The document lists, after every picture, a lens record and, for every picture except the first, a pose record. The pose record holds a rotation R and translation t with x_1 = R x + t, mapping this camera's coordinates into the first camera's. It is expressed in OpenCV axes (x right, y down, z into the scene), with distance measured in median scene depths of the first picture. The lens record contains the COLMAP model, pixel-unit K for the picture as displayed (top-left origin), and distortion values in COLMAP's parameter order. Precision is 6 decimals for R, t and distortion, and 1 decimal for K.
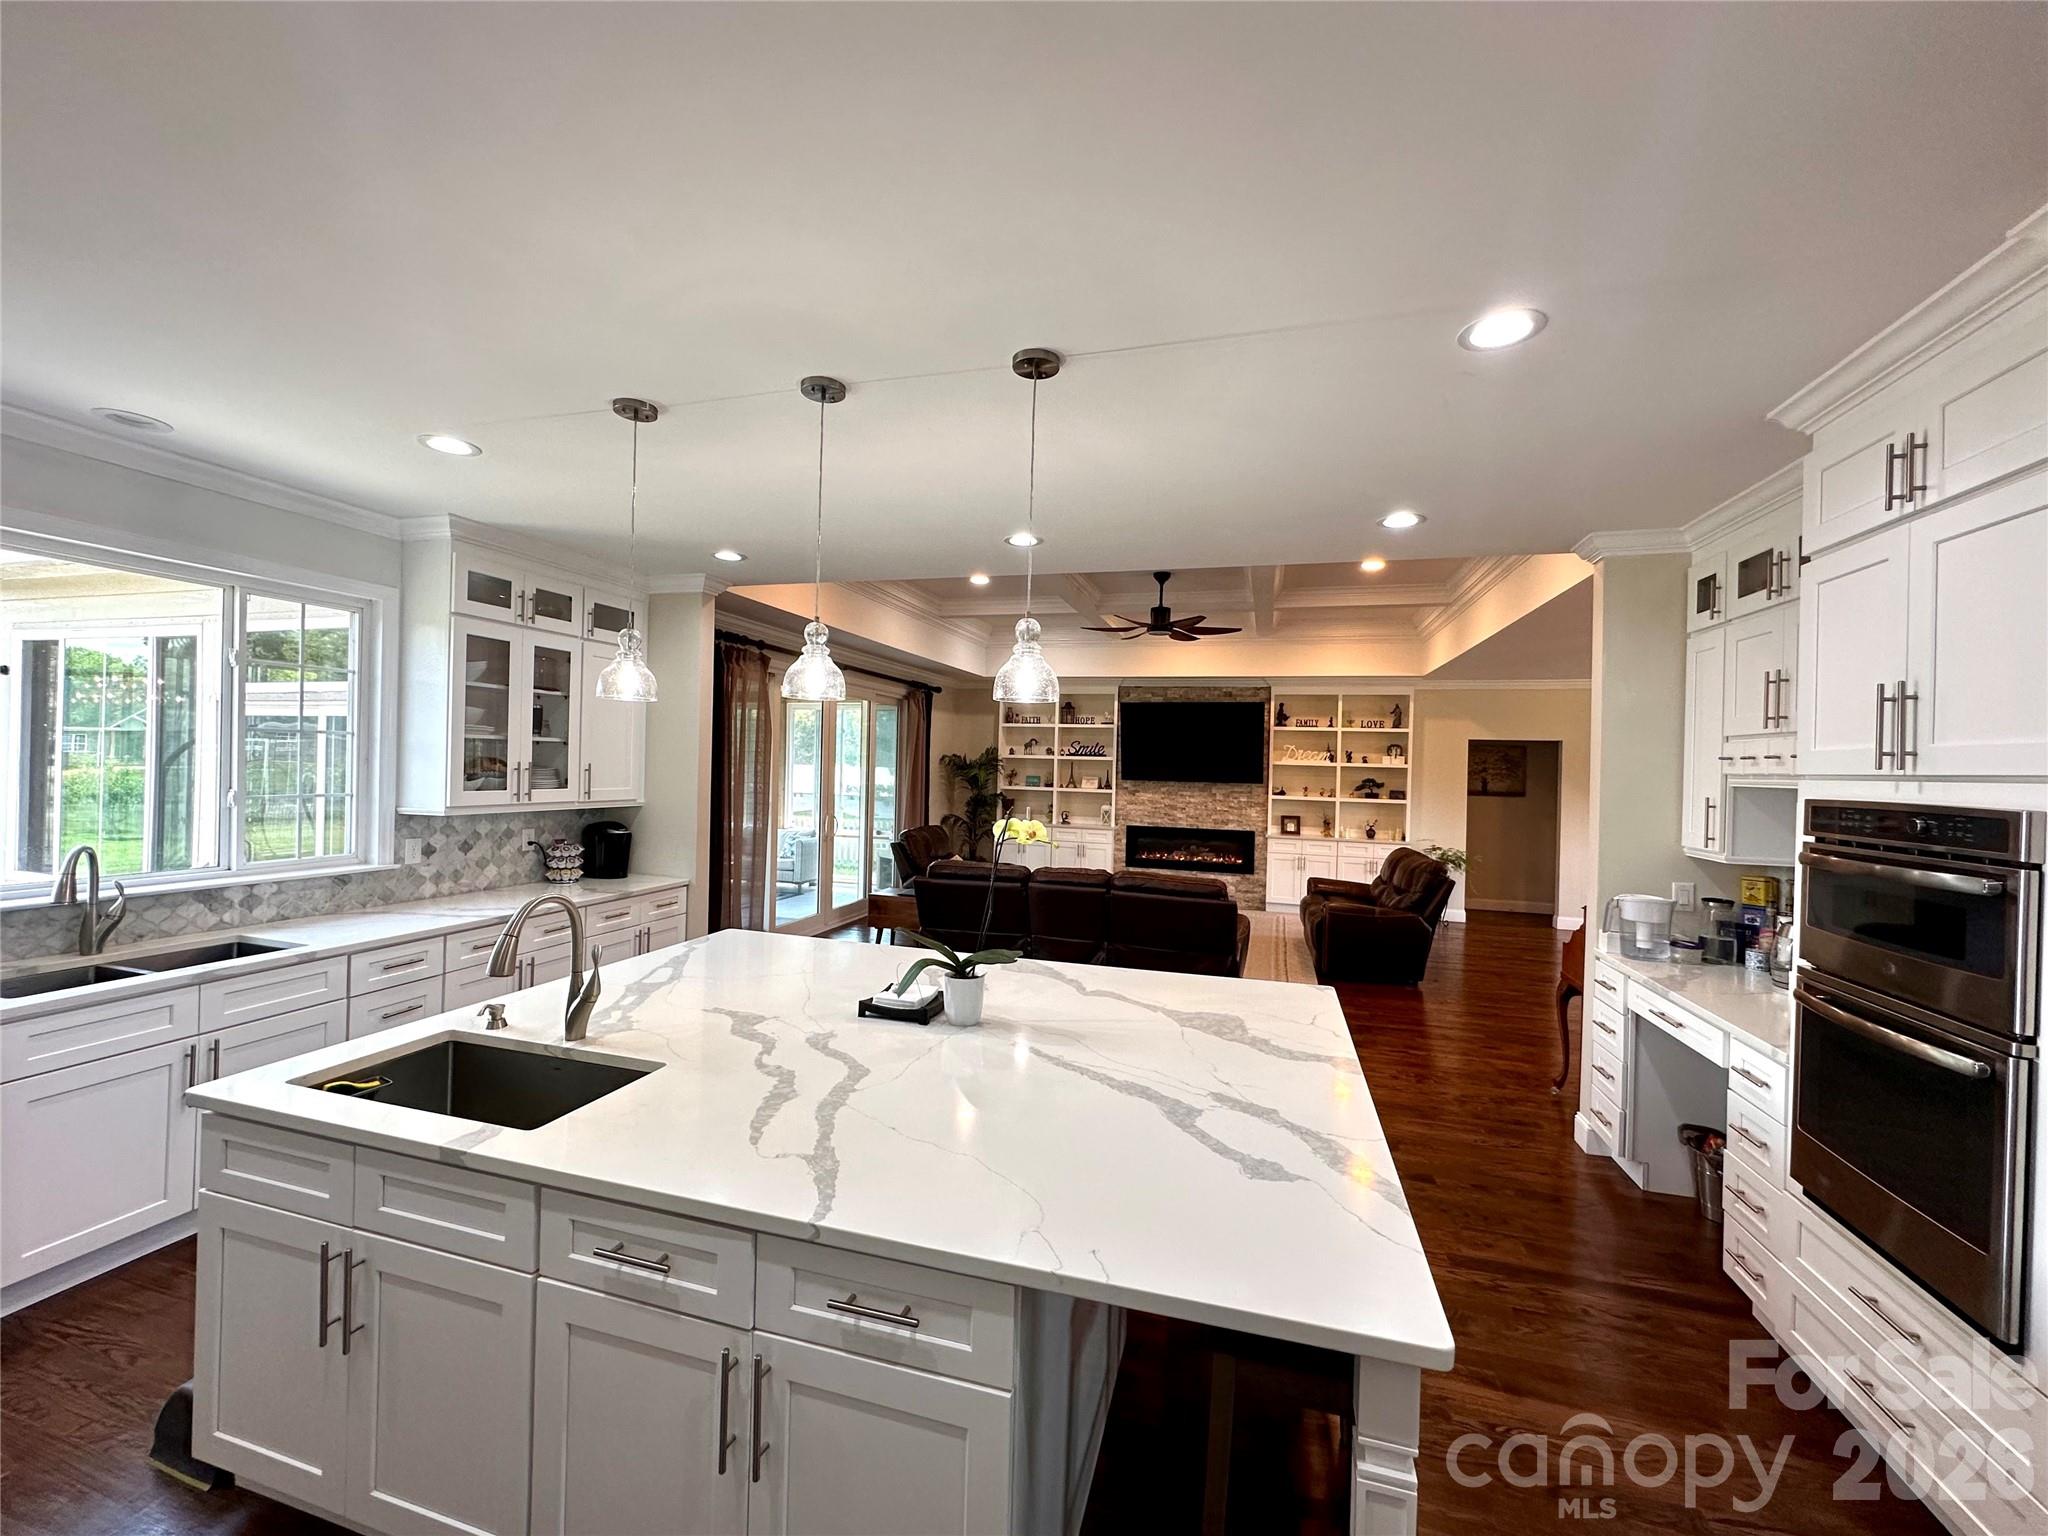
lens RADIAL K [[817.3, 0, 1026.3], [0, 817.3, 772.1], [0, 0, 1]] dist [-0.004744, 0.000760]
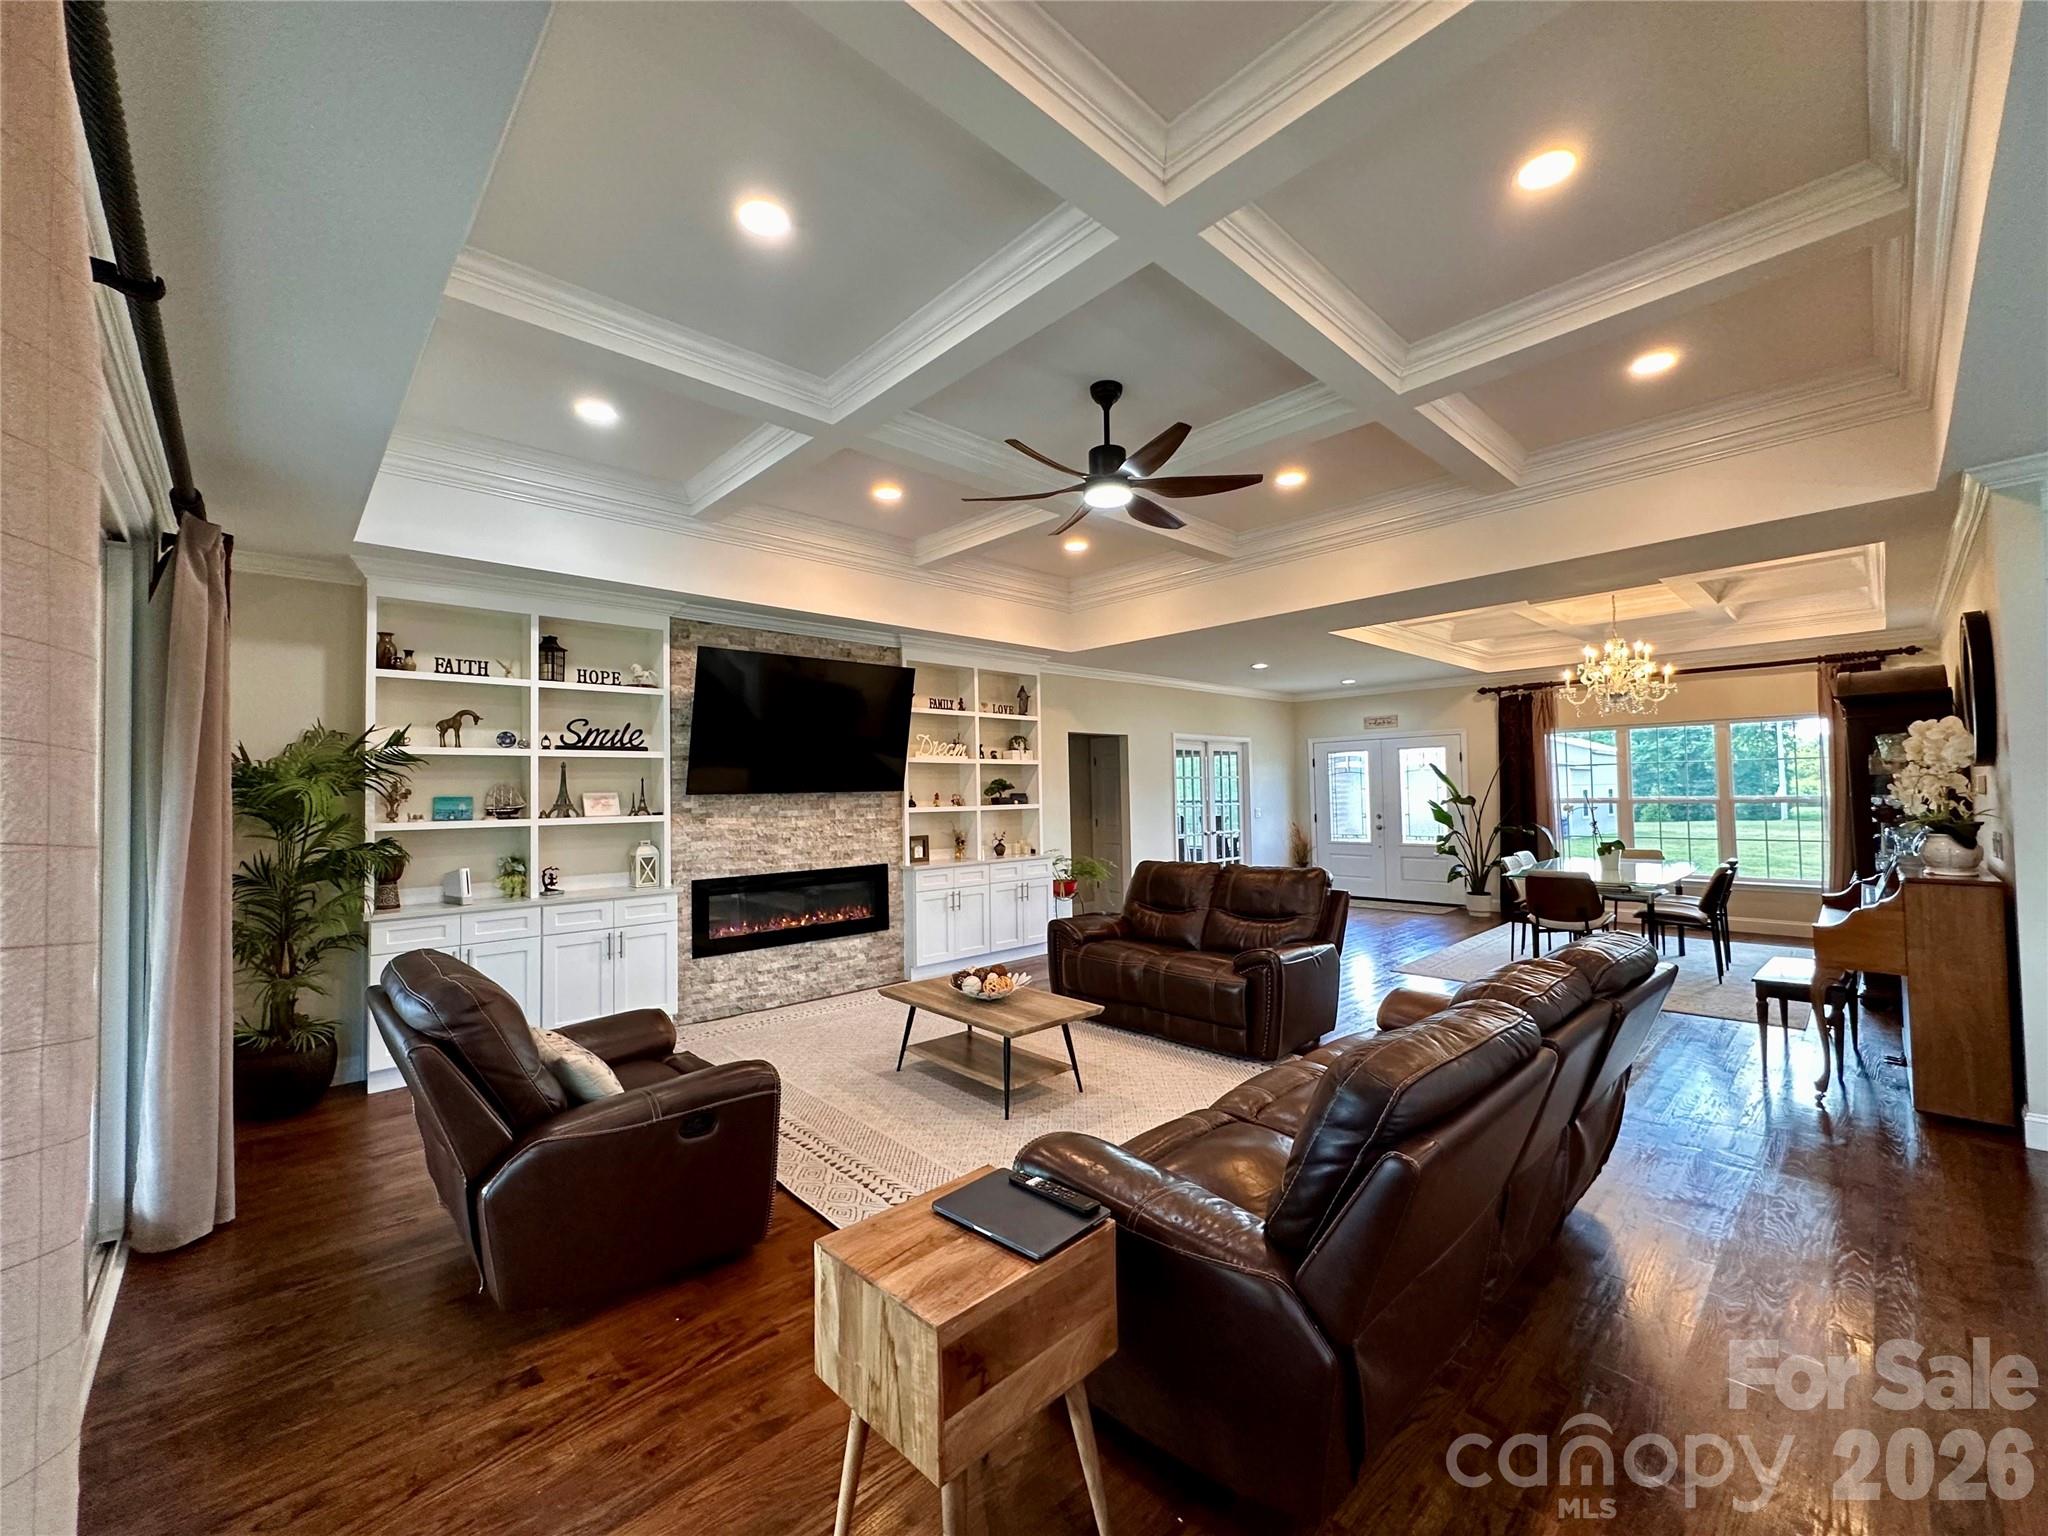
lens RADIAL K [[817.3, 0, 1025.8], [0, 817.3, 764.0], [0, 0, 1]] dist [-0.004744, 0.000760]
pose [[0.502834, -0.005659, 0.864364, -0.241393], [0.038857, 0.999116, -0.016063, 0.006970], [-0.863509, 0.041664, 0.502609, 0.580708]]
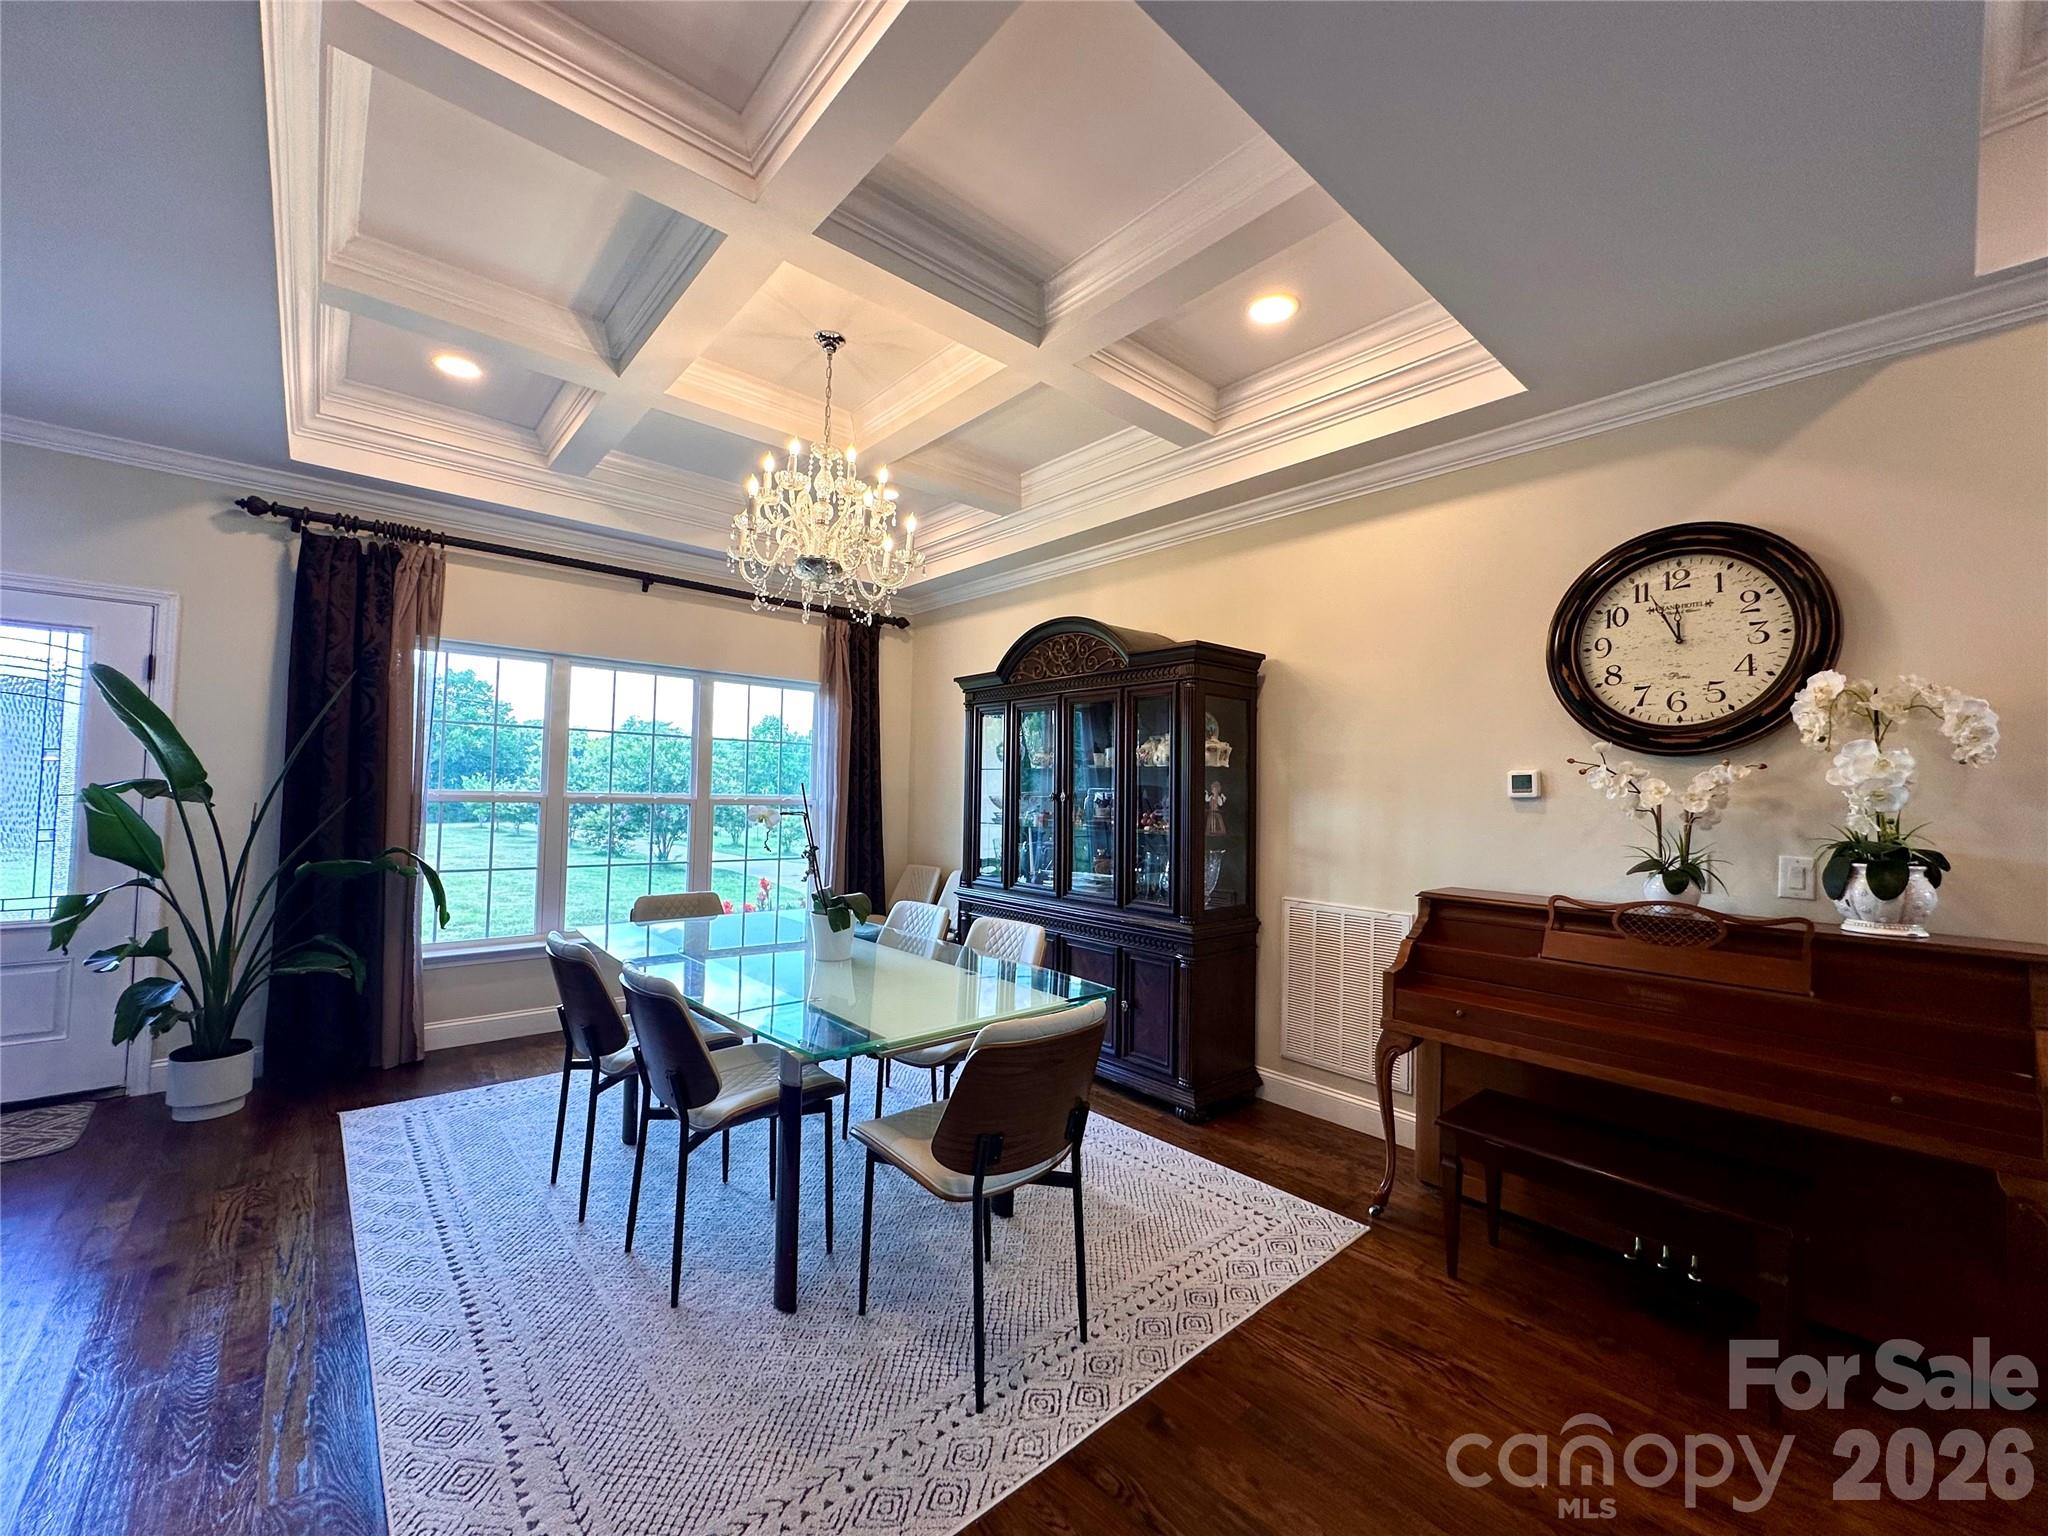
lens RADIAL K [[817.3, 0, 1024.8], [0, 817.3, 764.6], [0, 0, 1]] dist [-0.004744, 0.000760]
pose [[-0.844948, -0.026244, 0.534204, 0.396555], [-0.040379, 0.999075, -0.014785, 0.035840], [-0.533322, -0.034063, -0.845226, 0.722409]]
